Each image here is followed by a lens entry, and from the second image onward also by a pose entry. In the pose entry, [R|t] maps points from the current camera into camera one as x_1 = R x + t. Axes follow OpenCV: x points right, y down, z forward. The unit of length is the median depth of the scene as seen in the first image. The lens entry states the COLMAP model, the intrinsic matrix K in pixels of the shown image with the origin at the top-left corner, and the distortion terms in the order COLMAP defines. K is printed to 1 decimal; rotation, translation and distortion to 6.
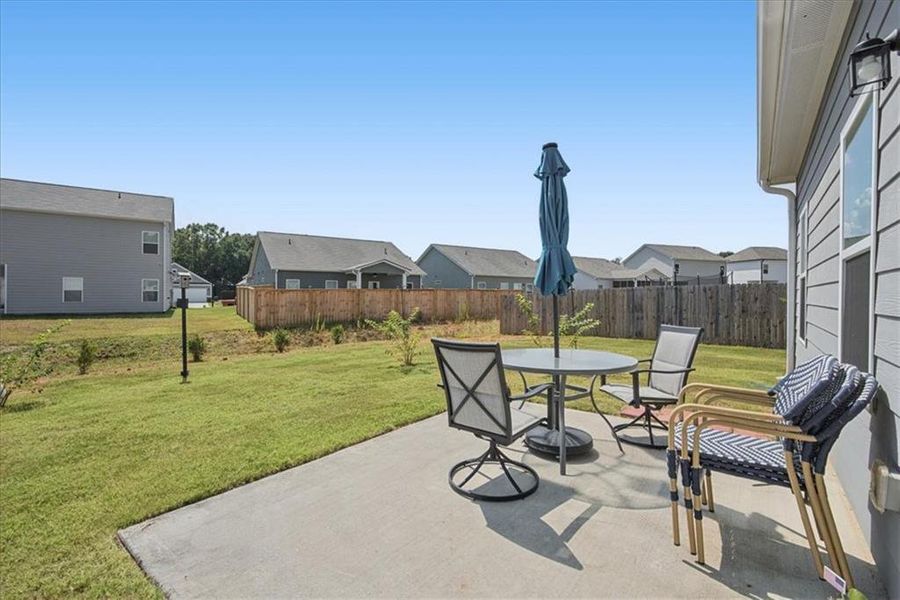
lens RADIAL K [[396.1, 0, 448.4], [0, 396.1, 298.9], [0, 0, 1]] dist [-0.000258, 0.000207]
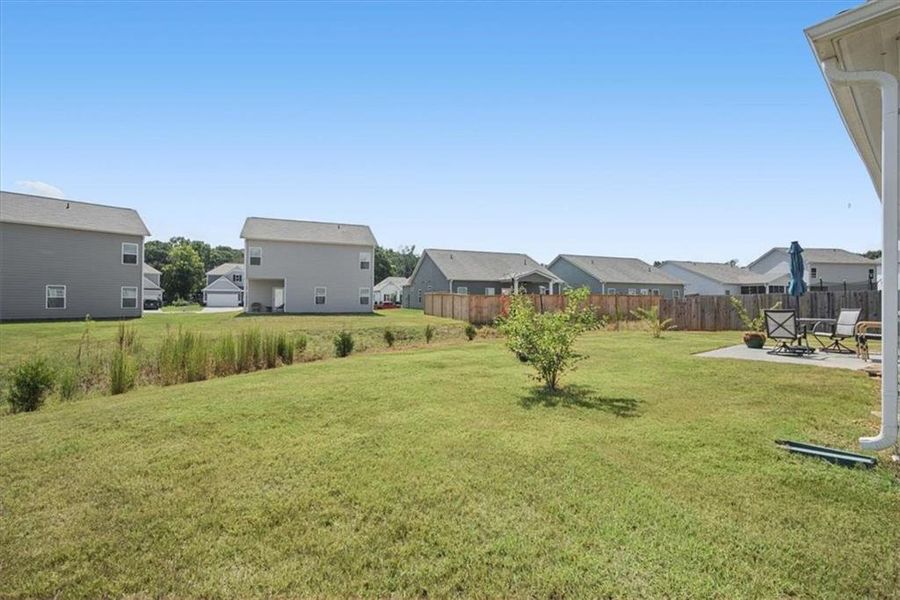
lens RADIAL K [[400.3, 0, 451.5], [0, 400.3, 297.8], [0, 0, 1]] dist [0.001414, 0.001055]
pose [[0.979418, -0.000884, -0.201842, -0.163630], [-0.002684, 0.999845, -0.017404, 0.006012], [0.201826, 0.017588, 0.979263, -0.237166]]
